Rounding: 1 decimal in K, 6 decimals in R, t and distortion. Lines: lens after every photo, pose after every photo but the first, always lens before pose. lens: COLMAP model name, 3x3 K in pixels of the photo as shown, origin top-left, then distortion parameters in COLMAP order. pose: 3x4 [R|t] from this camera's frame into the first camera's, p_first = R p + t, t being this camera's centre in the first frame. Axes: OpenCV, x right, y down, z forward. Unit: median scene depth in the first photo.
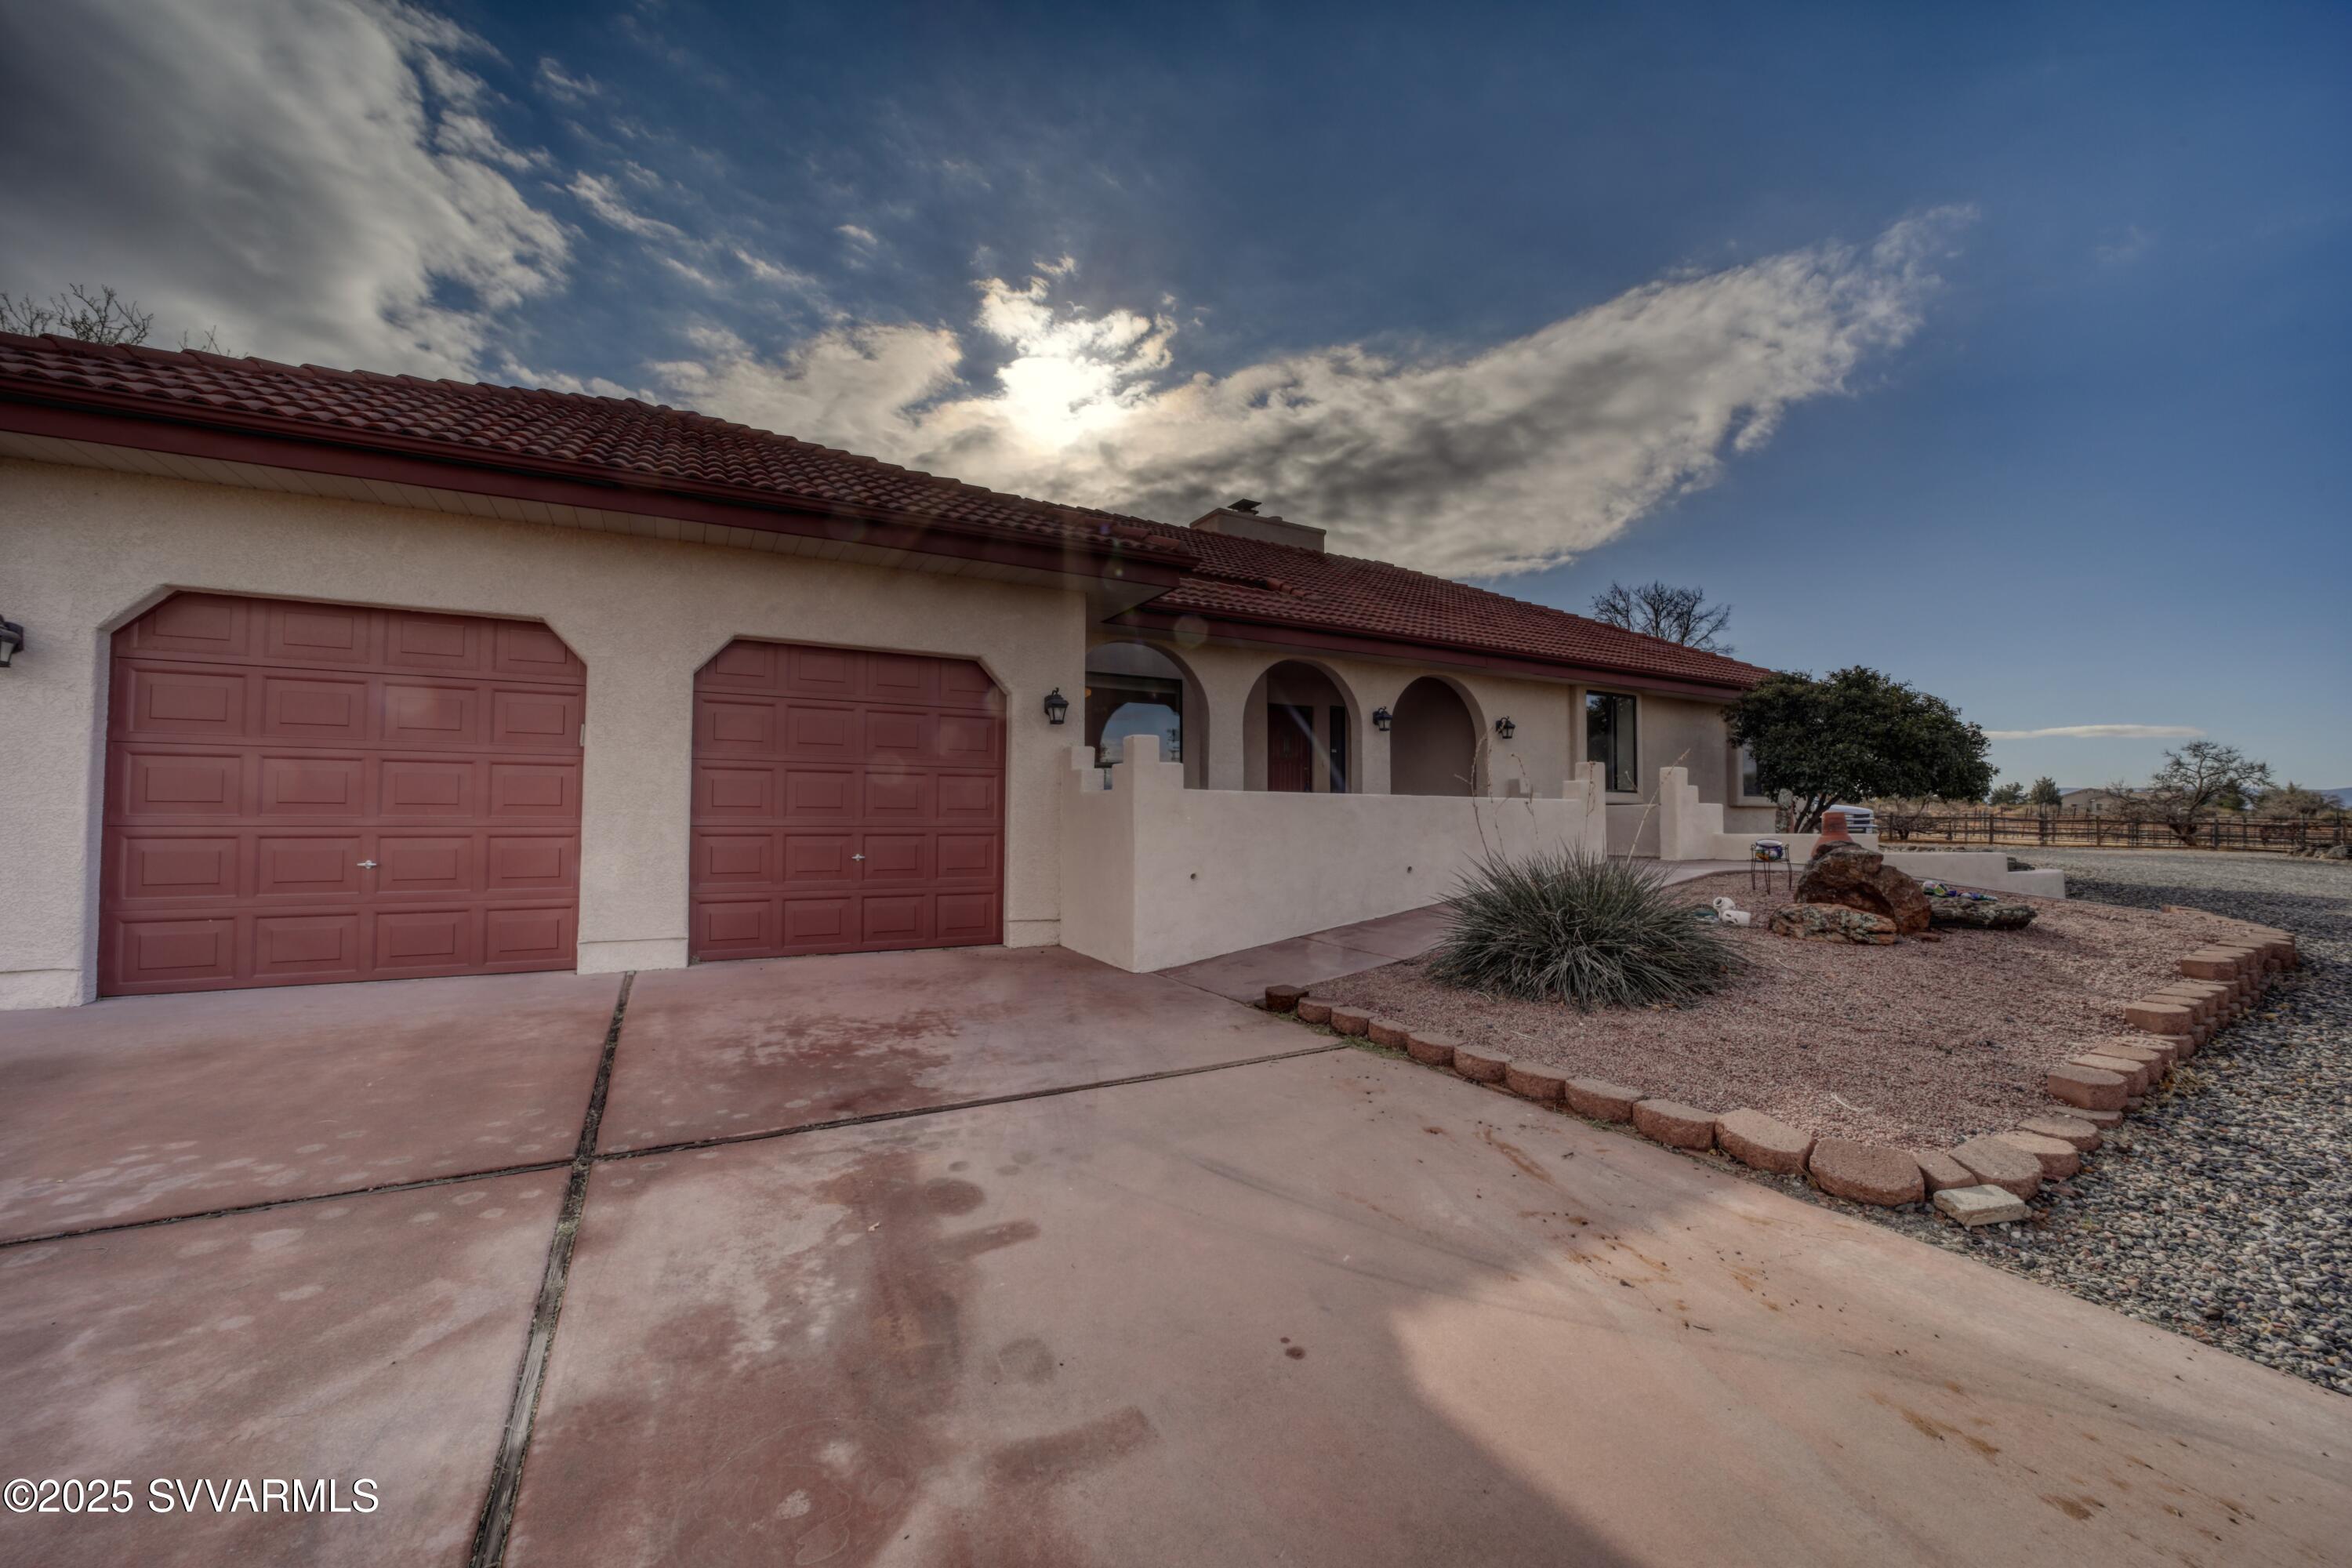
lens RADIAL K [[902.9, 0, 1176.6], [0, 902.9, 793.1], [0, 0, 1]] dist [-0.000487, -0.000043]
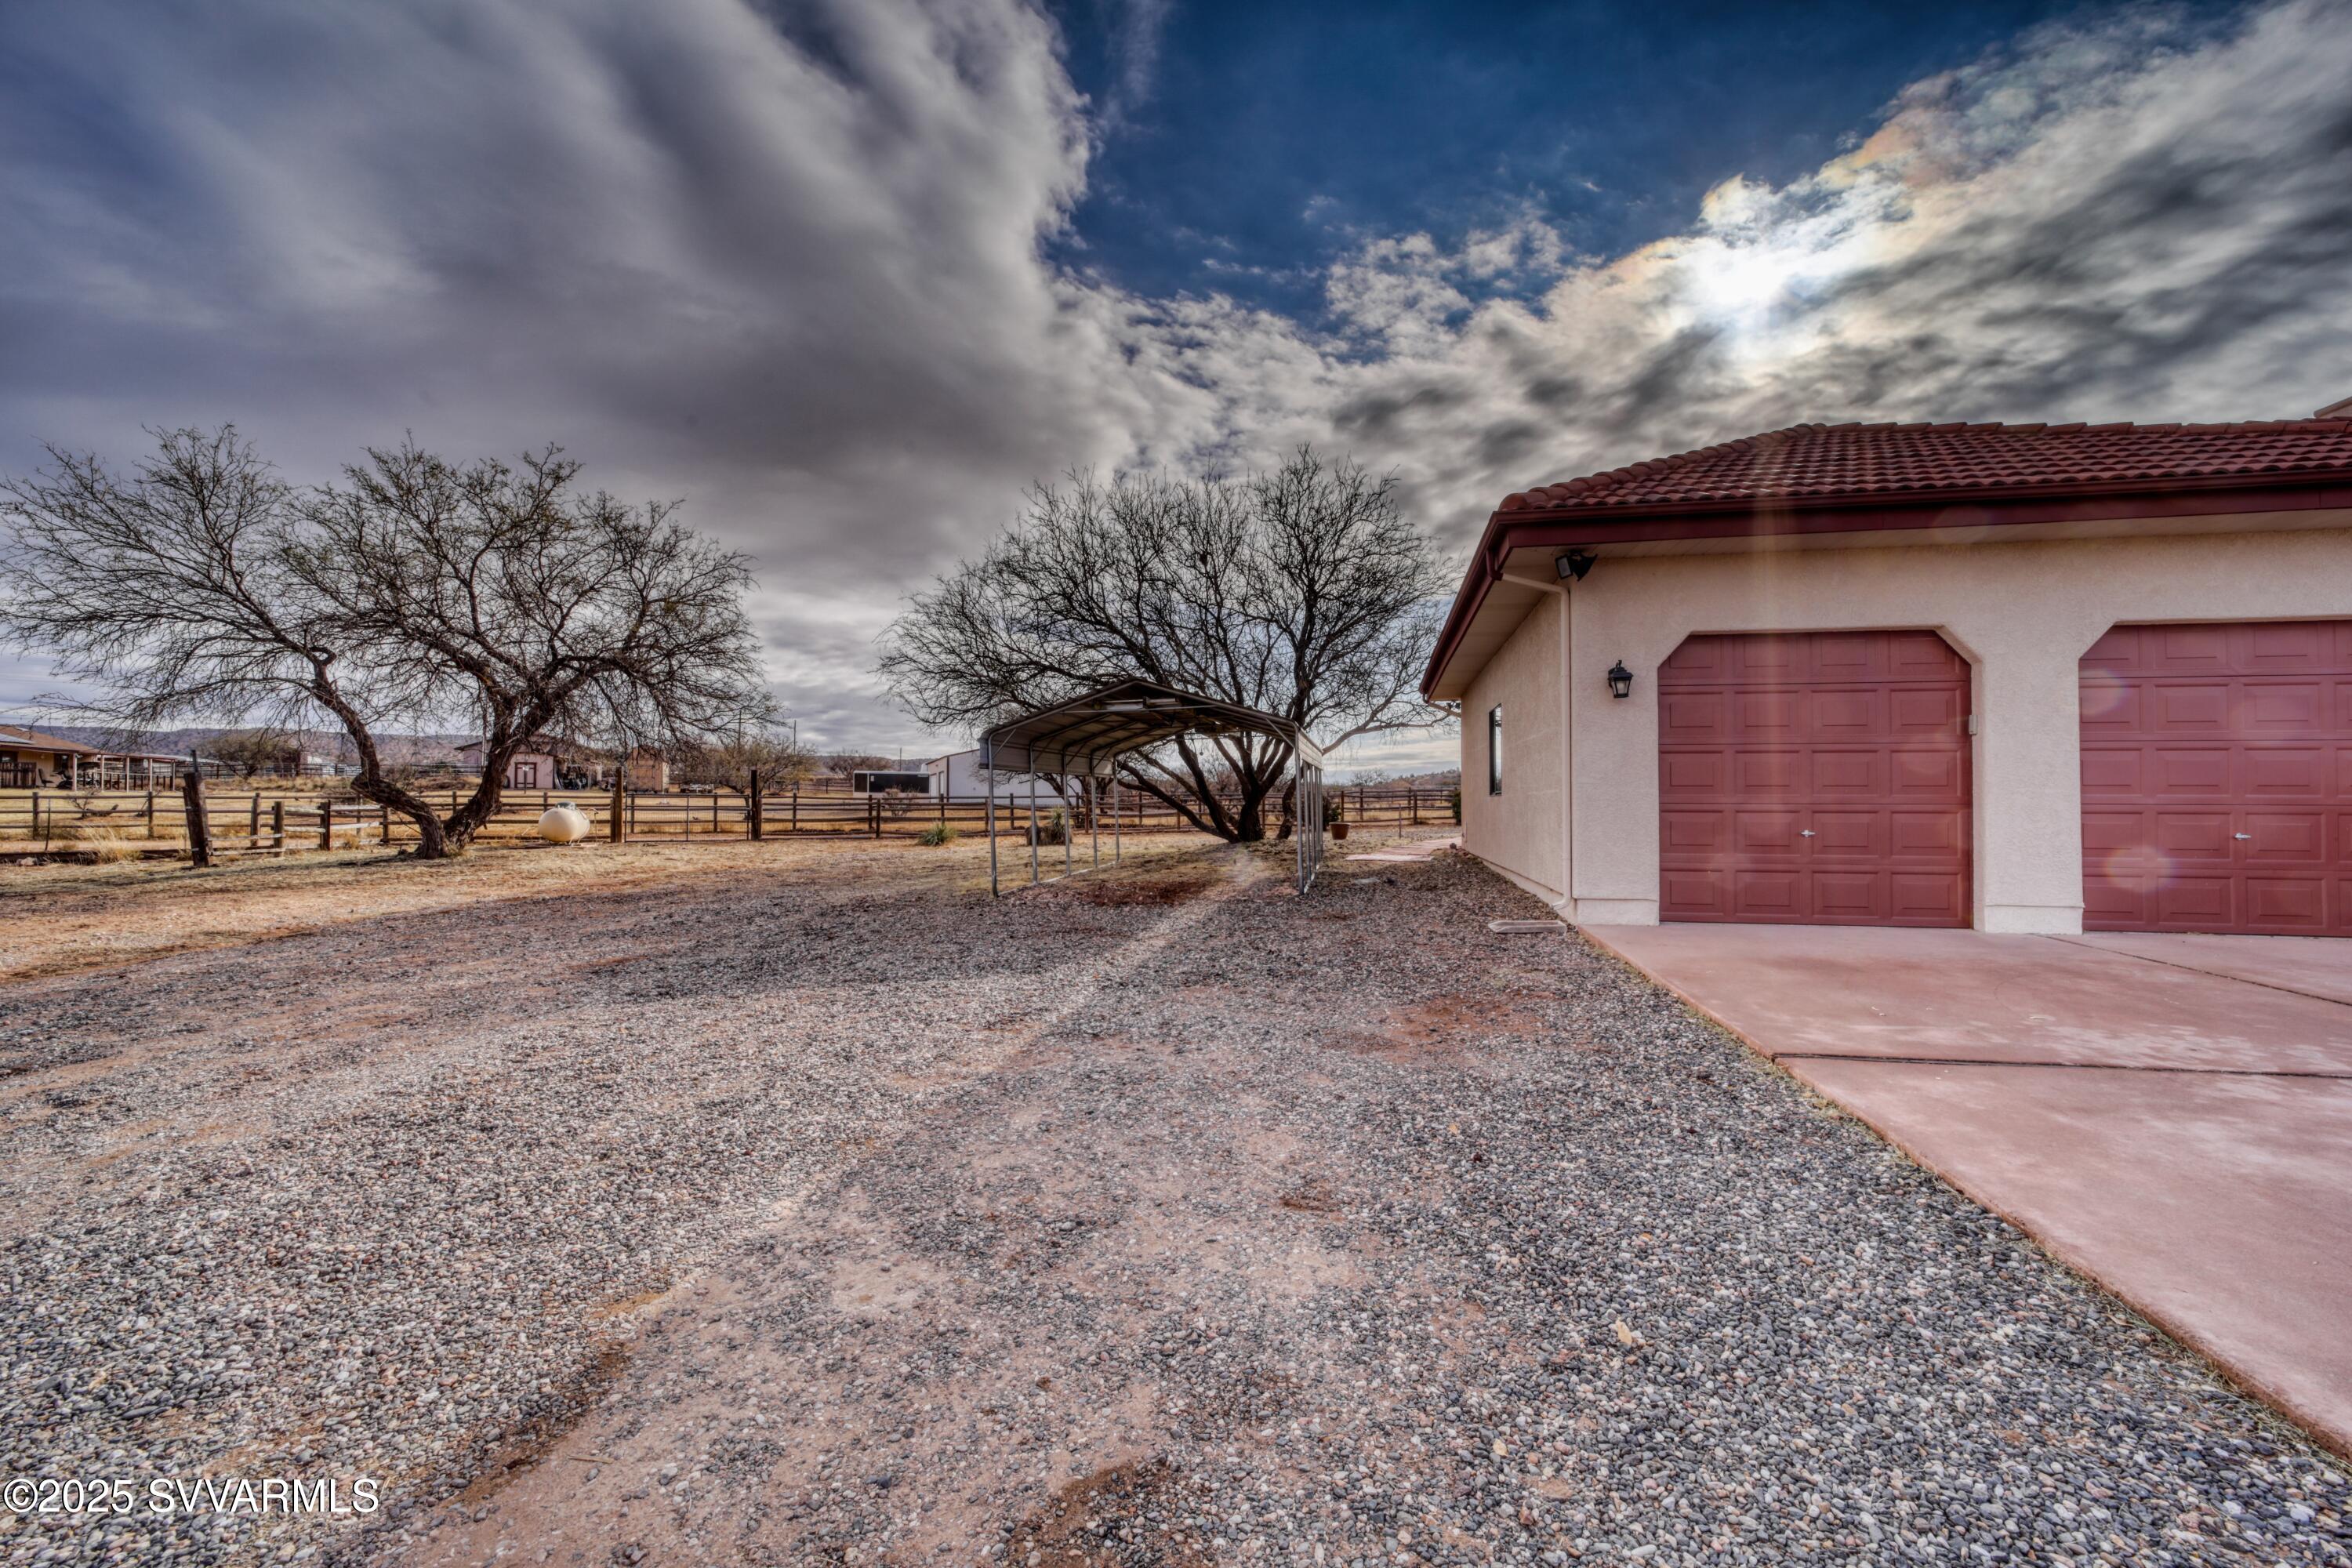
lens RADIAL K [[824.1, 0, 1176.1], [0, 824.1, 779.3], [0, 0, 1]] dist [0.000266, 0.000043]
pose [[0.802538, -0.010871, -0.596502, -0.831030], [0.015697, 0.999873, 0.002897, -0.012502], [0.596394, -0.011688, 0.802607, -0.437532]]
